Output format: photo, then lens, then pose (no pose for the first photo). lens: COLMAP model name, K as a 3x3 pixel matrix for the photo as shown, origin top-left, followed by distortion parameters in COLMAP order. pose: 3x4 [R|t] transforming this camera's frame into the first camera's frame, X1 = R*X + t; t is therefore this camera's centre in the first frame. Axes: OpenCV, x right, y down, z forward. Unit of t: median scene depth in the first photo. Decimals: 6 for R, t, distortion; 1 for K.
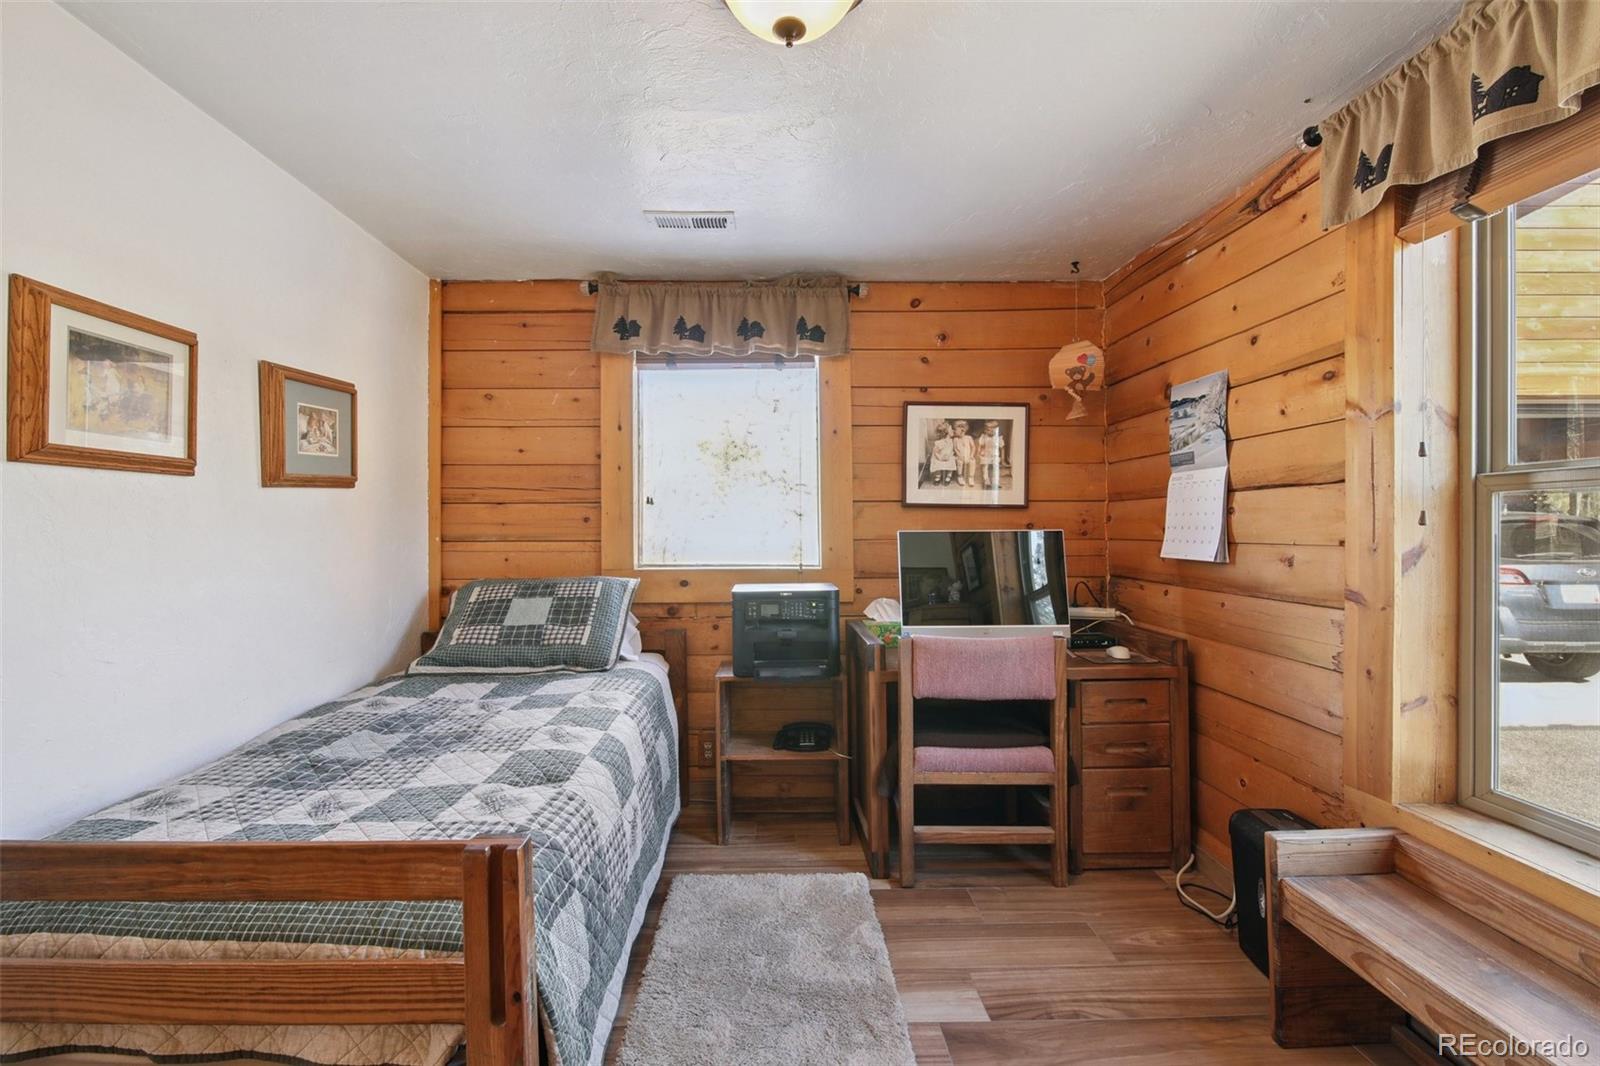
lens RADIAL K [[707.0, 0, 797.0], [0, 707.0, 535.9], [0, 0, 1]] dist [-0.005224, -0.008028]
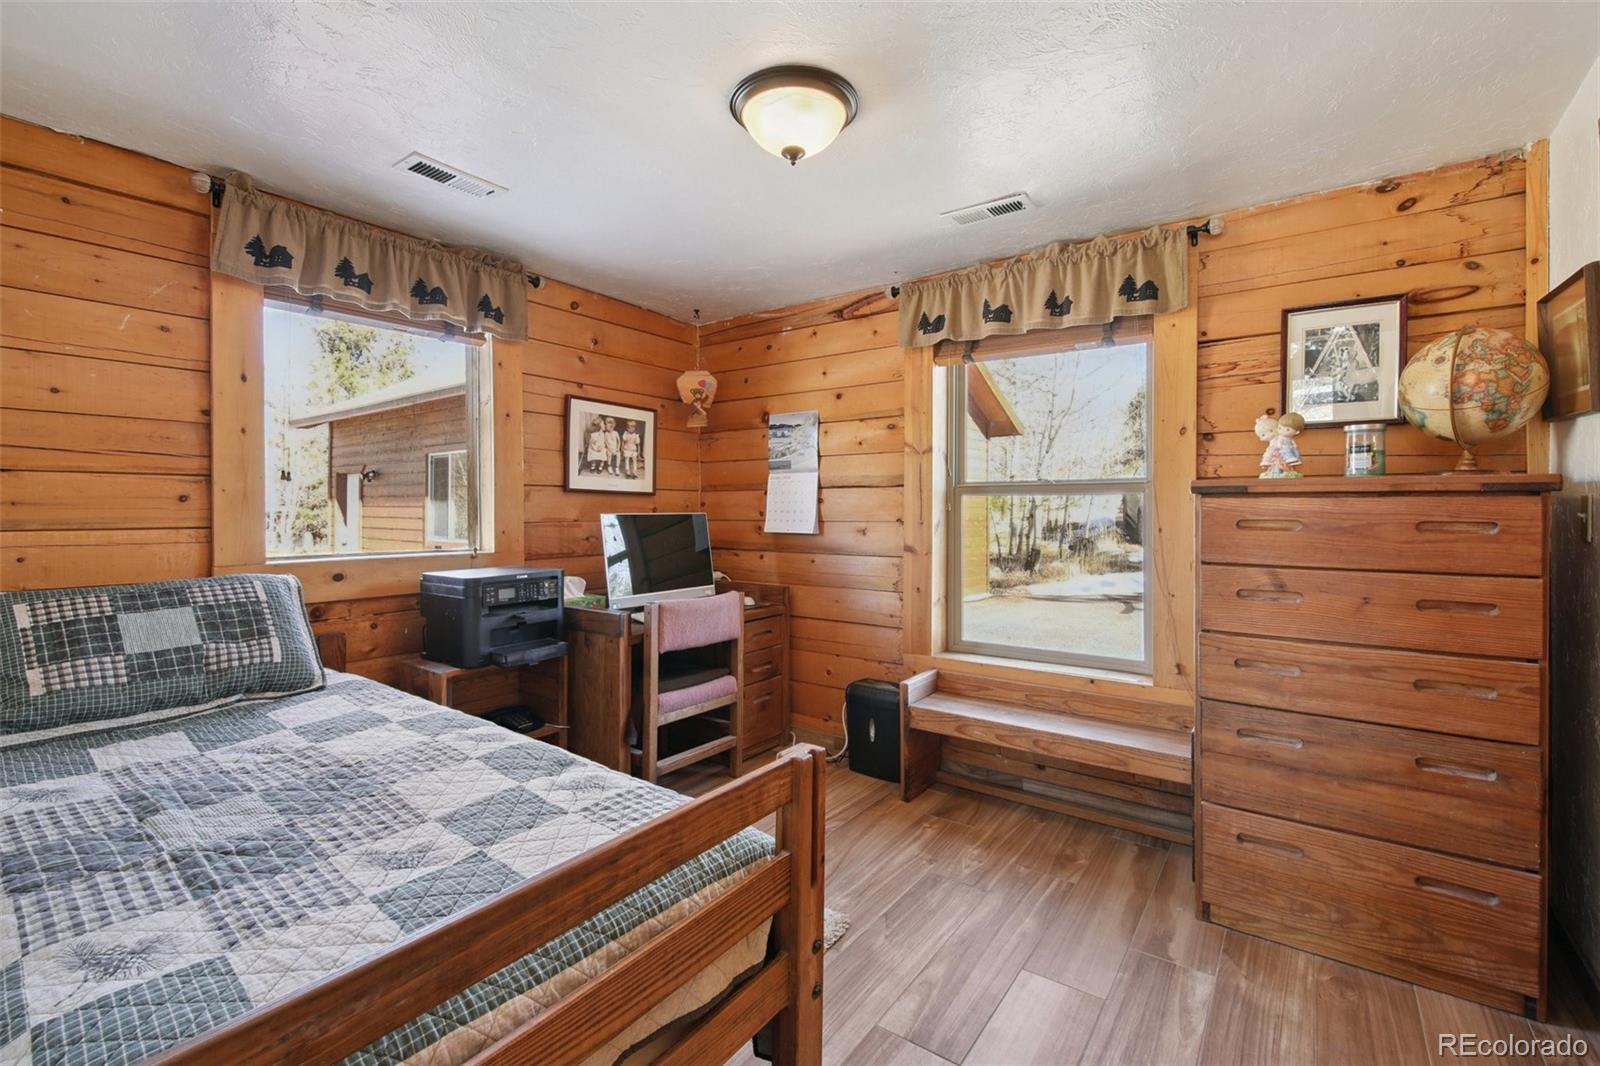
lens RADIAL K [[707.0, 0, 795.3], [0, 707.0, 512.6], [0, 0, 1]] dist [-0.005224, -0.008028]
pose [[0.597513, 0.001279, 0.801859, -0.641769], [0.007420, 0.999947, -0.007124, 0.001147], [-0.801825, 0.010206, 0.597471, 0.097750]]
